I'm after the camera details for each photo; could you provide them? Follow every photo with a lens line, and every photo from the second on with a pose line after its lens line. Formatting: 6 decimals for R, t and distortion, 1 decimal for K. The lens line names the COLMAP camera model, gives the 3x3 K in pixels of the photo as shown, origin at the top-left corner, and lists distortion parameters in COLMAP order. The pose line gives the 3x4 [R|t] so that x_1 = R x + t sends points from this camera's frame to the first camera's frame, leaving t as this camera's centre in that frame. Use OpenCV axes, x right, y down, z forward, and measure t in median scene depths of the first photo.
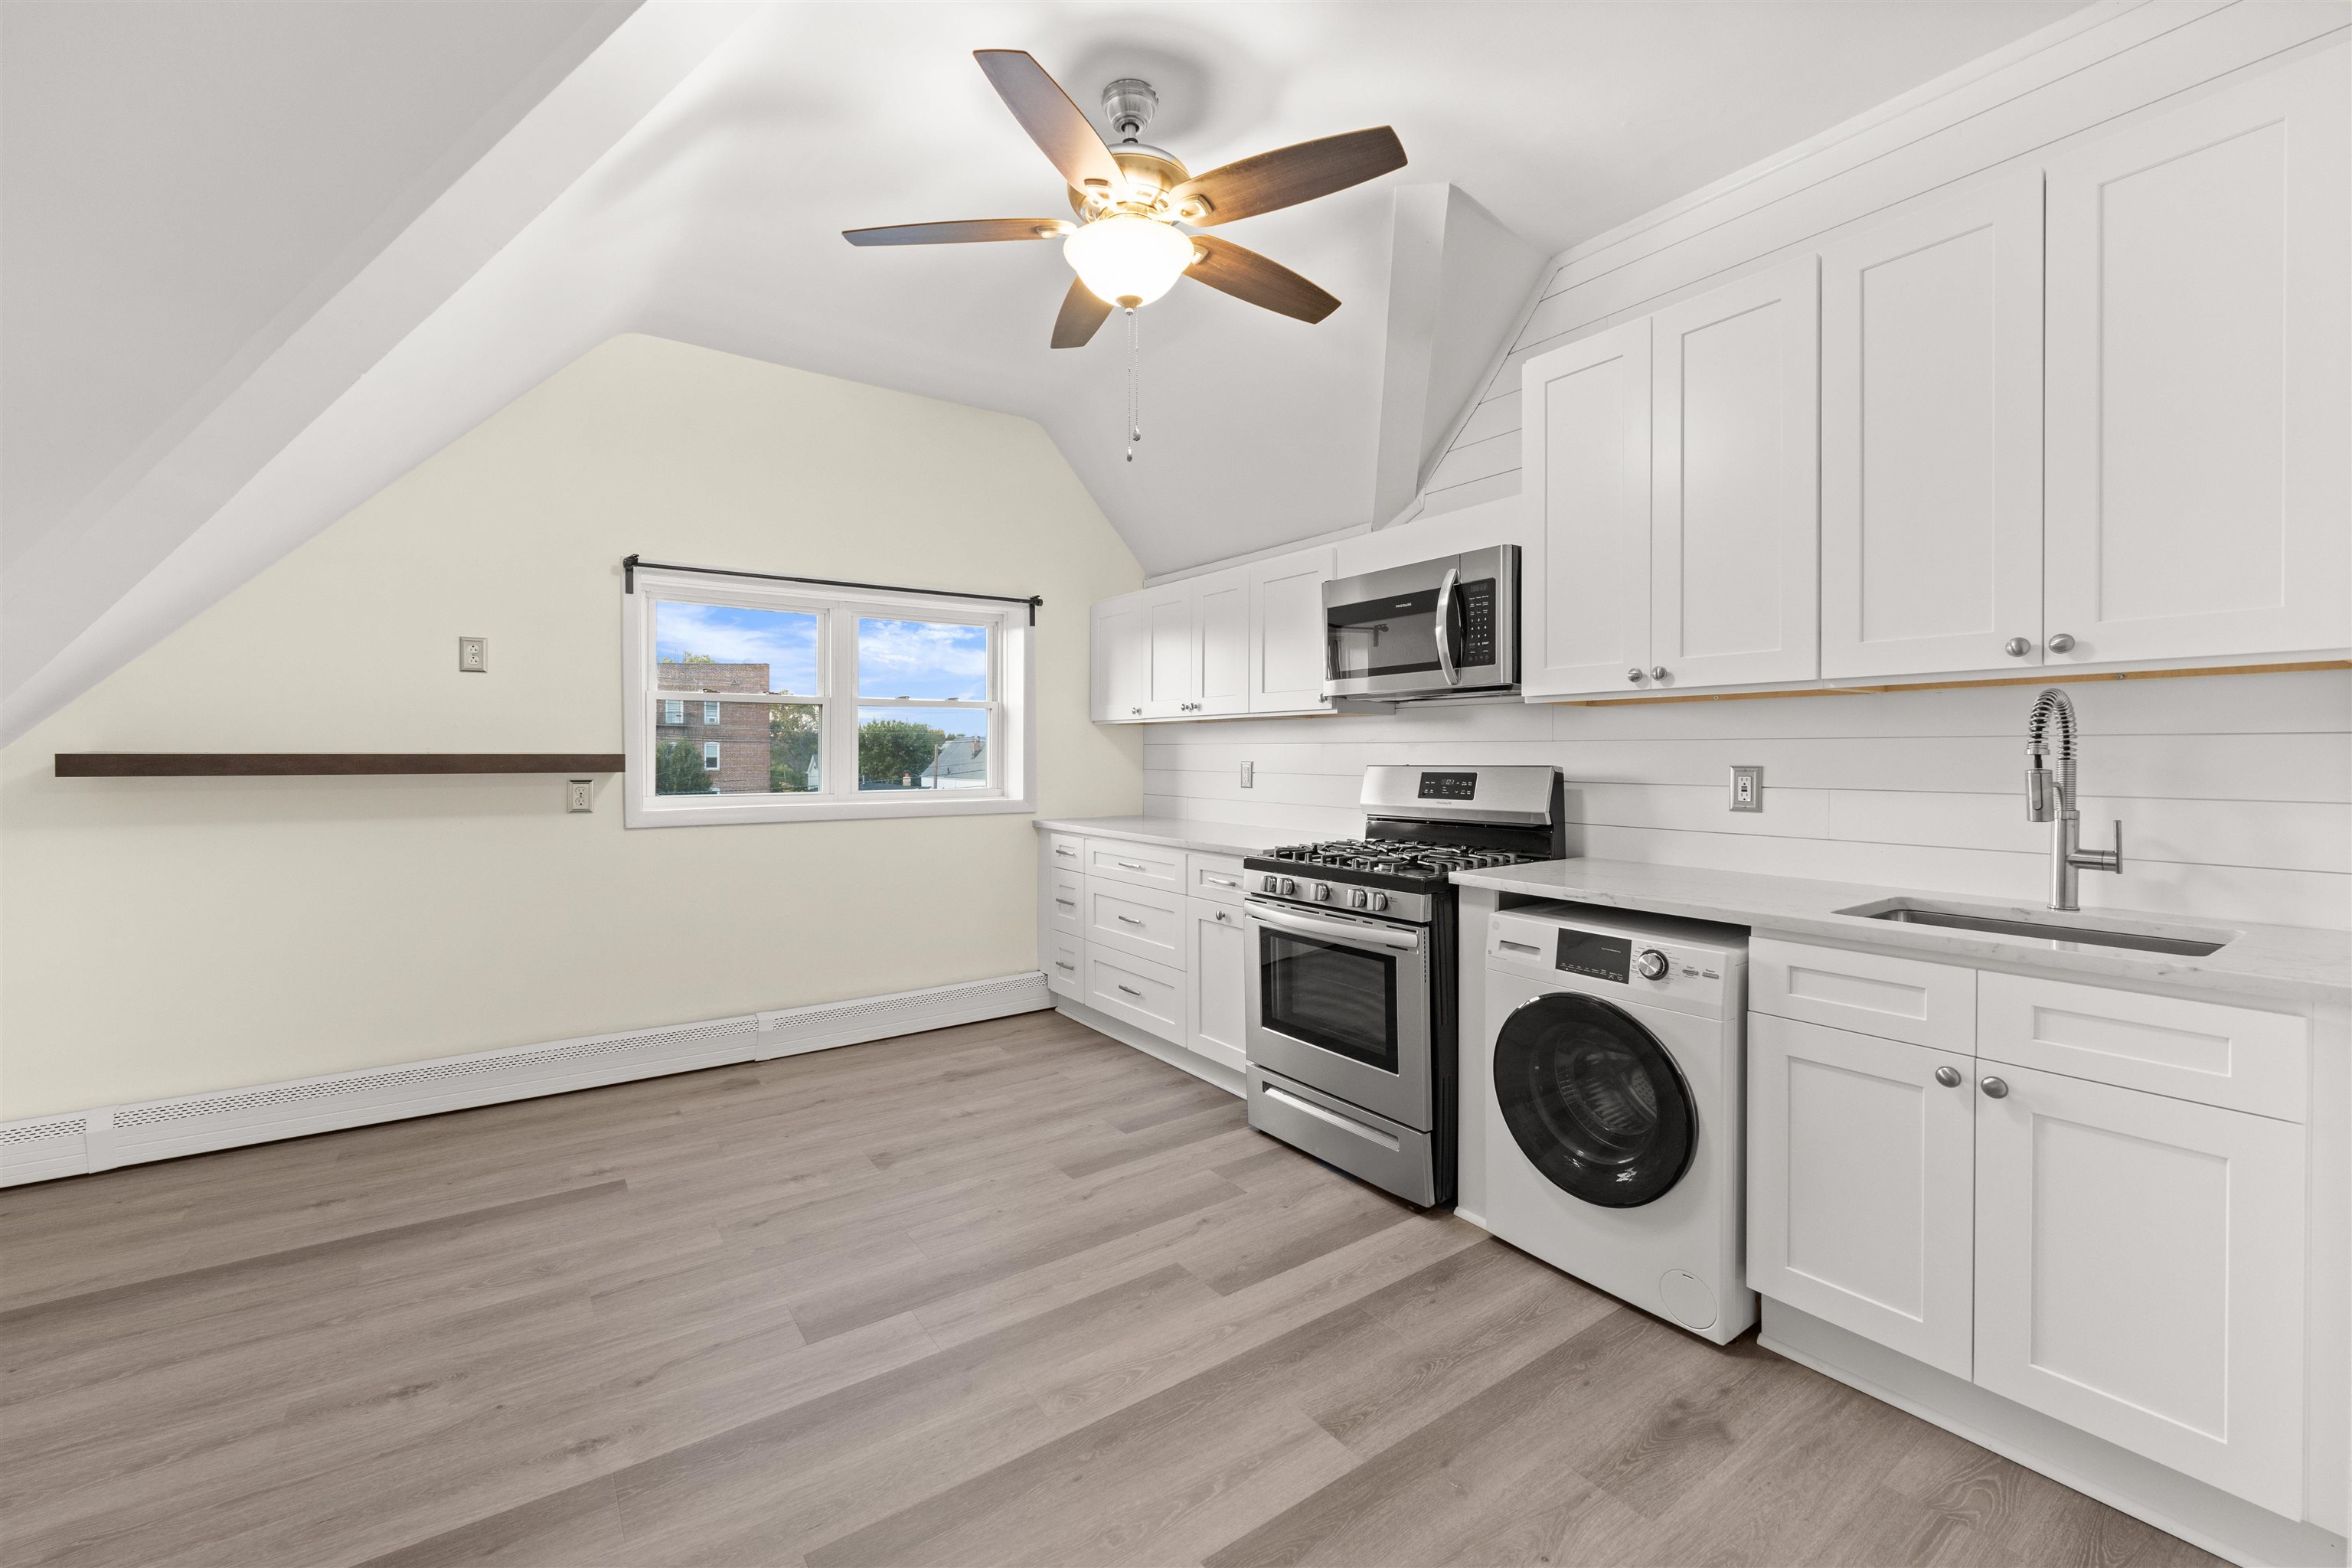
lens RADIAL K [[968.3, 0, 1172.6], [0, 968.3, 763.4], [0, 0, 1]] dist [-0.000039, -0.000584]
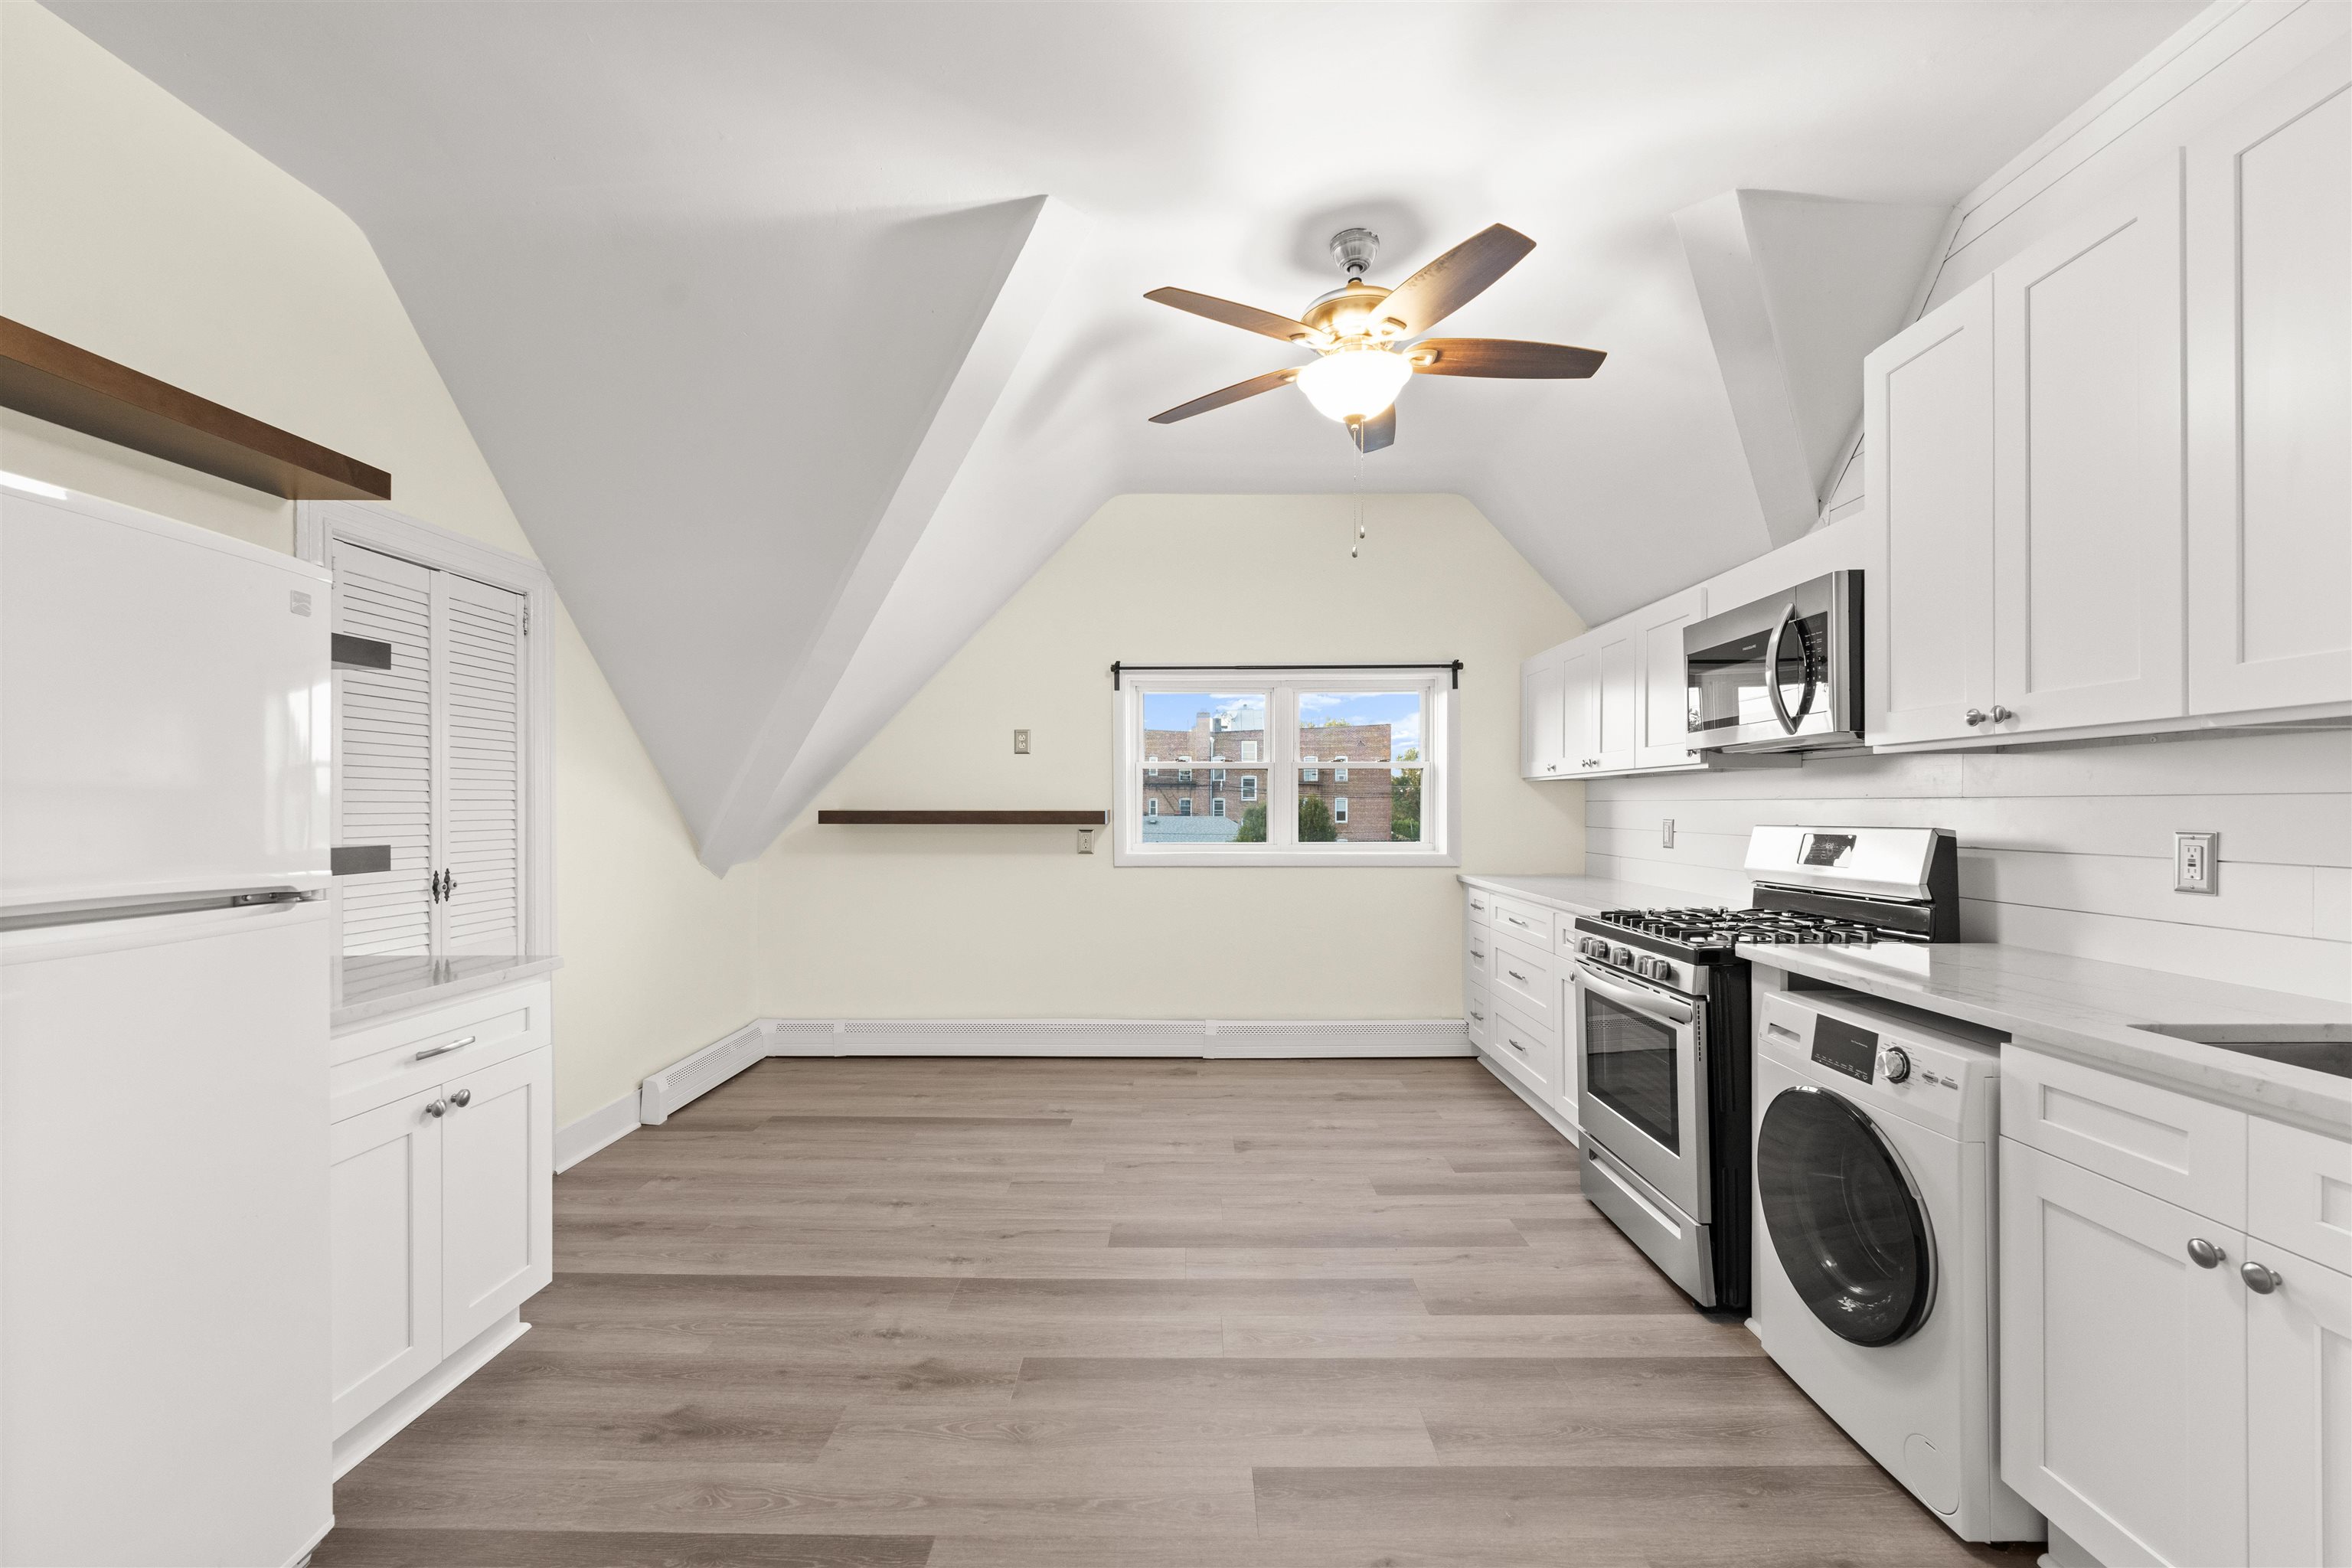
lens RADIAL K [[952.7, 0, 1171.9], [0, 952.7, 808.0], [0, 0, 1]] dist [0.000259, -0.000326]
pose [[0.816524, 0.000546, -0.577311, 0.351546], [-0.006616, 0.999943, -0.008411, -0.003848], [0.577273, 0.010687, 0.816481, -0.034546]]
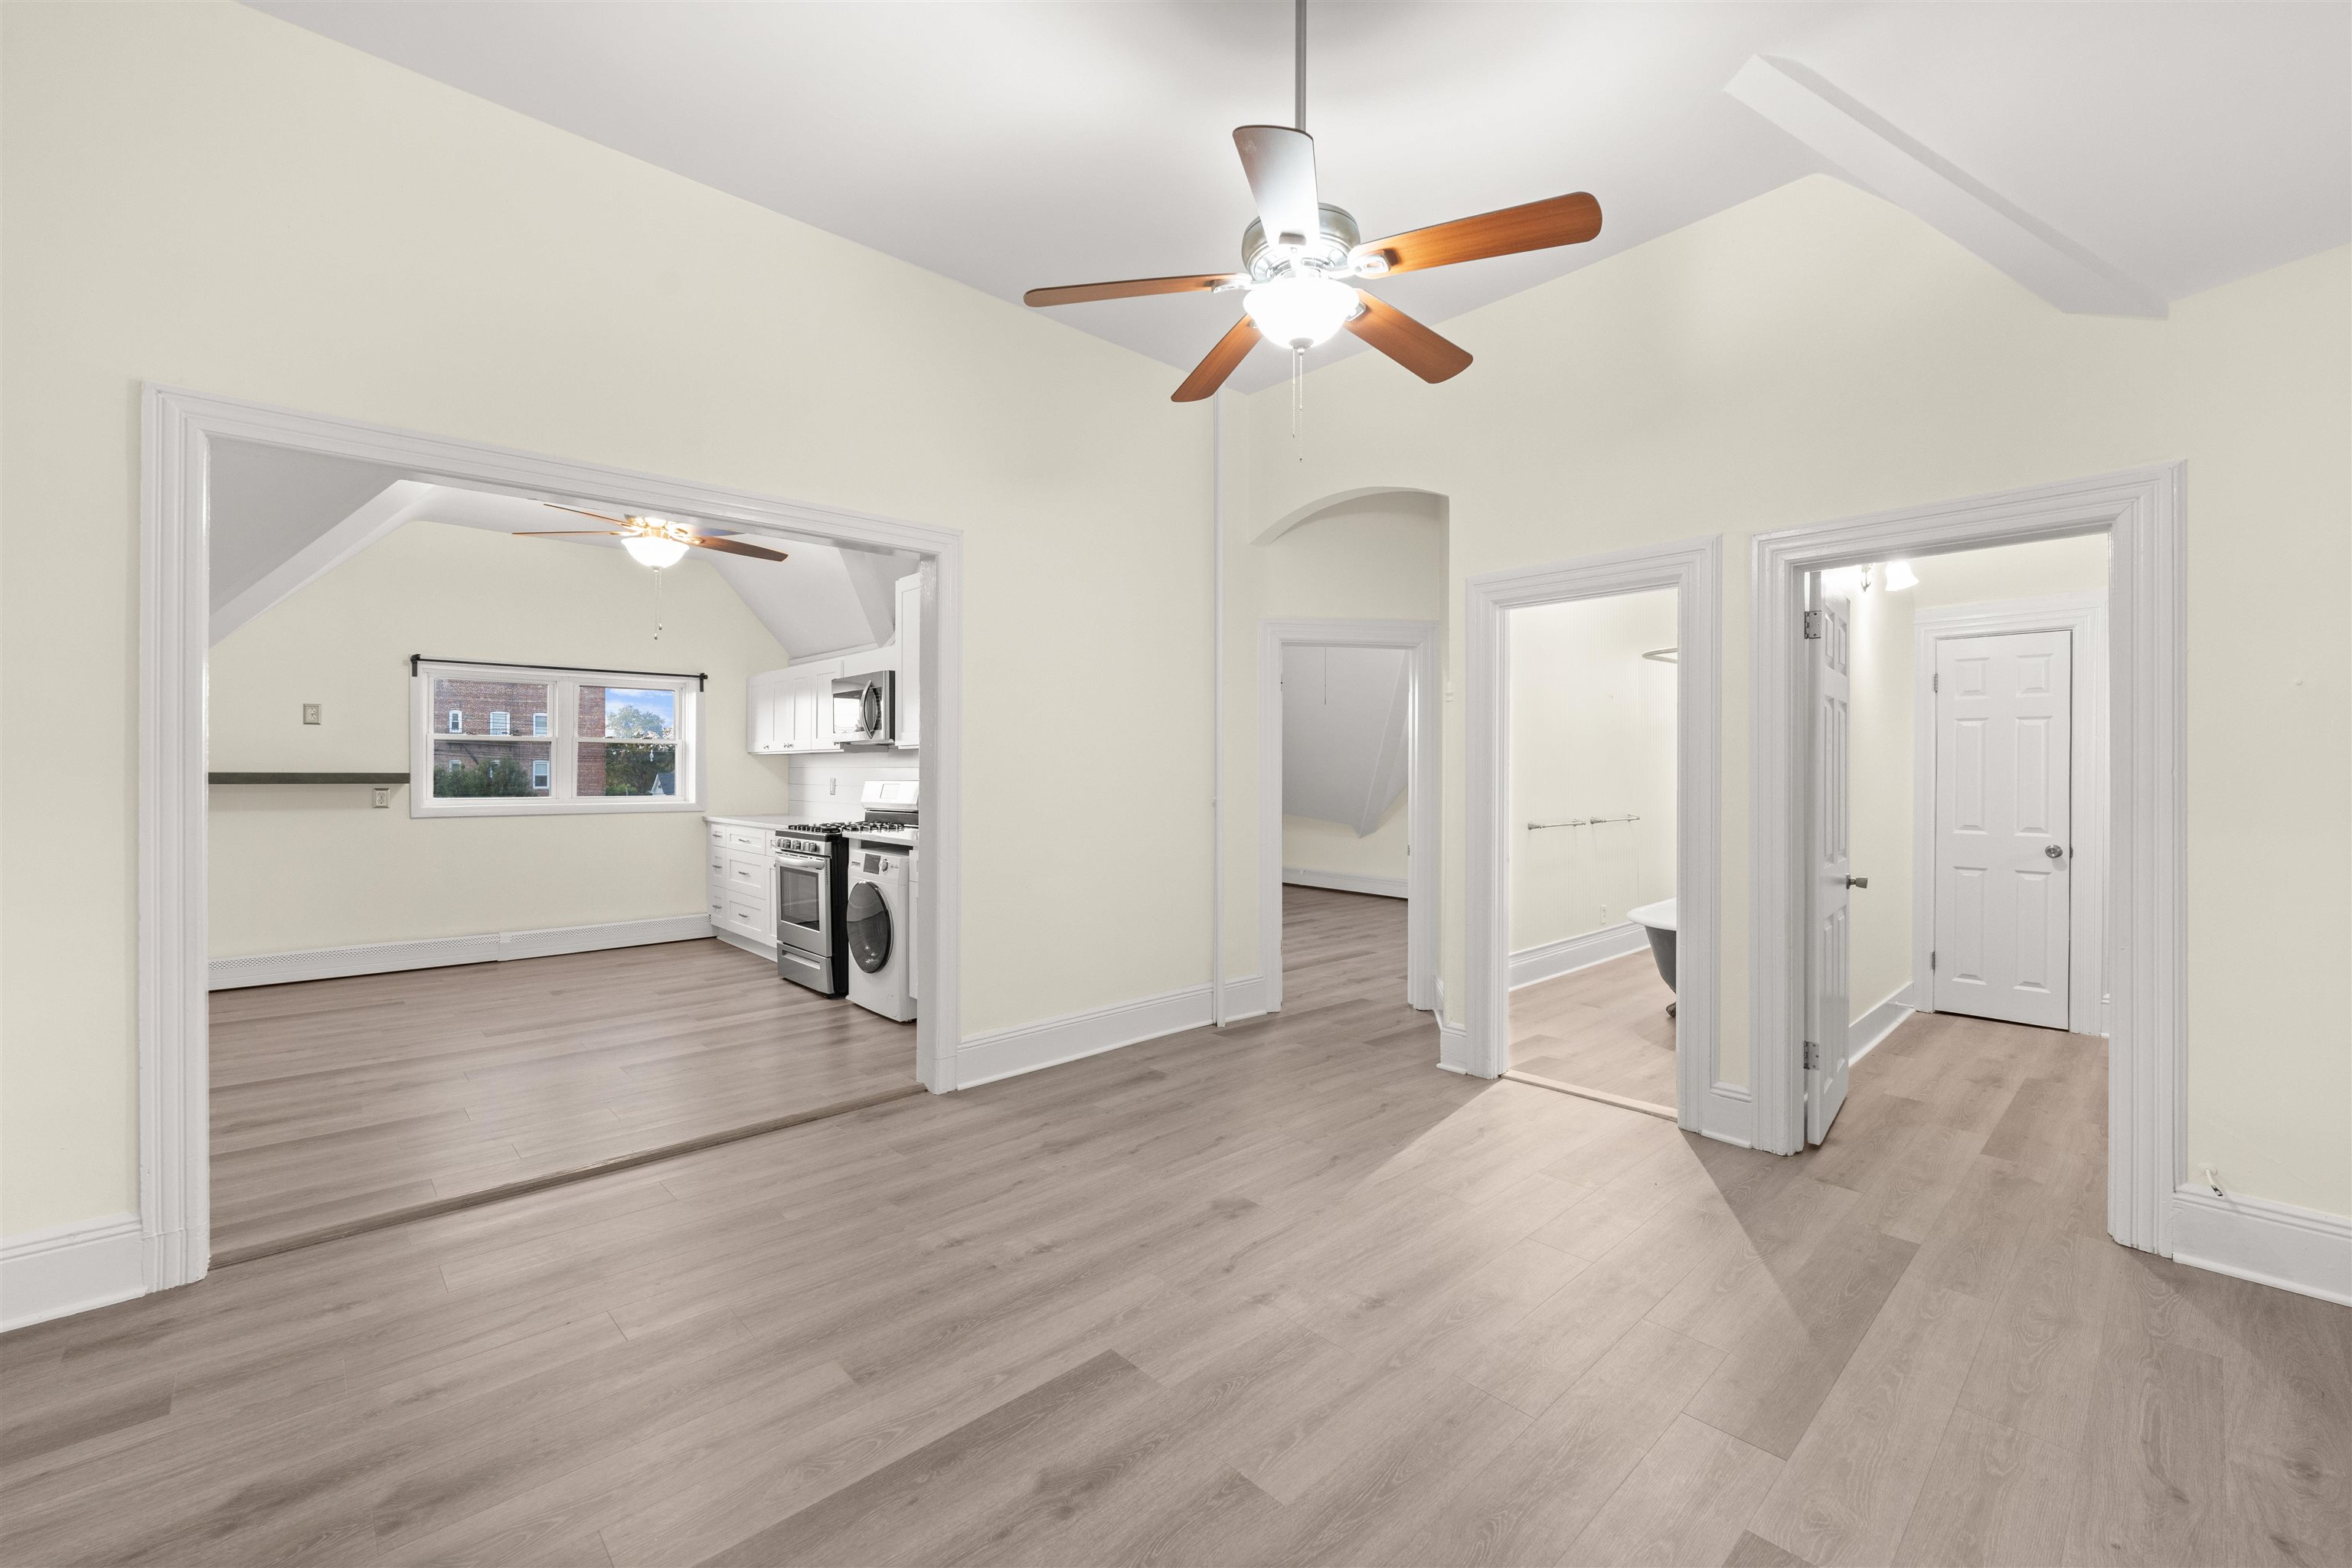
lens RADIAL K [[960.4, 0, 1175.4], [0, 960.4, 771.9], [0, 0, 1]] dist [0.000335, -0.000273]
pose [[0.988446, 0.003436, 0.151537, 0.659373], [-0.001589, 0.999923, -0.012310, 0.009178], [-0.151567, 0.011927, 0.988375, -1.134949]]
